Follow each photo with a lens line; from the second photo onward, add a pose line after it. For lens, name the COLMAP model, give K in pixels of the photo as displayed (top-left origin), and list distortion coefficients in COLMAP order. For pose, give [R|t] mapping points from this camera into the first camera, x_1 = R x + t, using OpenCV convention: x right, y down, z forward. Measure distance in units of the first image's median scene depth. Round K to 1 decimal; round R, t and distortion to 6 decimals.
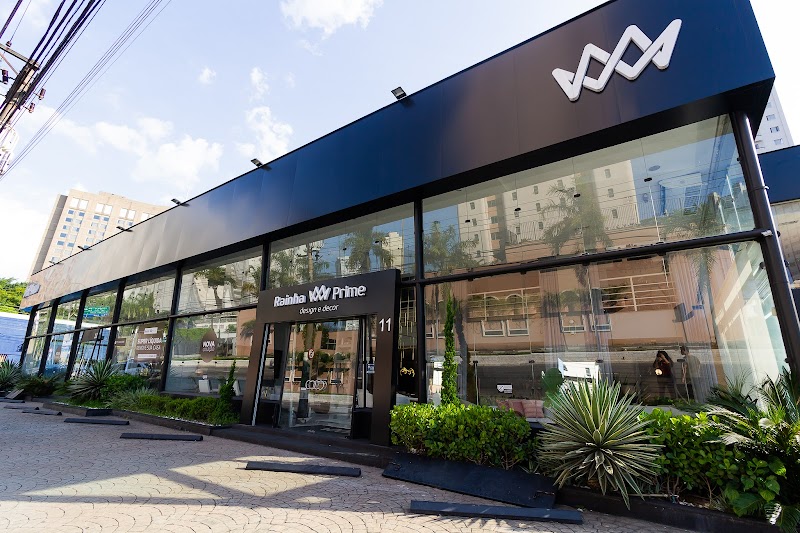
lens RADIAL K [[370.4, 0, 400.0], [0, 370.4, 266.5], [0, 0, 1]] dist [0.003411, 0.000380]
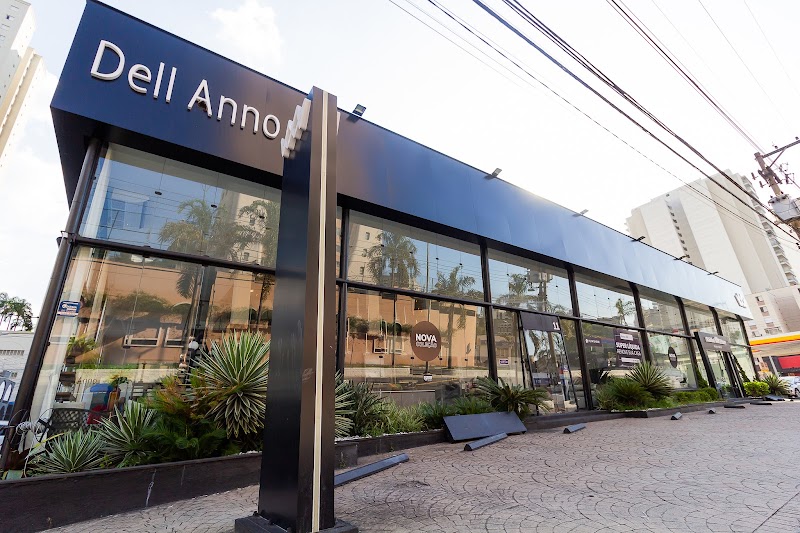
lens RADIAL K [[370.4, 0, 400.0], [0, 370.4, 266.5], [0, 0, 1]] dist [0.003411, 0.000380]
pose [[0.353943, 0.281796, 0.891805, -1.210043], [-0.235445, 0.949667, -0.206635, 0.229311], [-0.905146, -0.136833, 0.402475, 0.724087]]
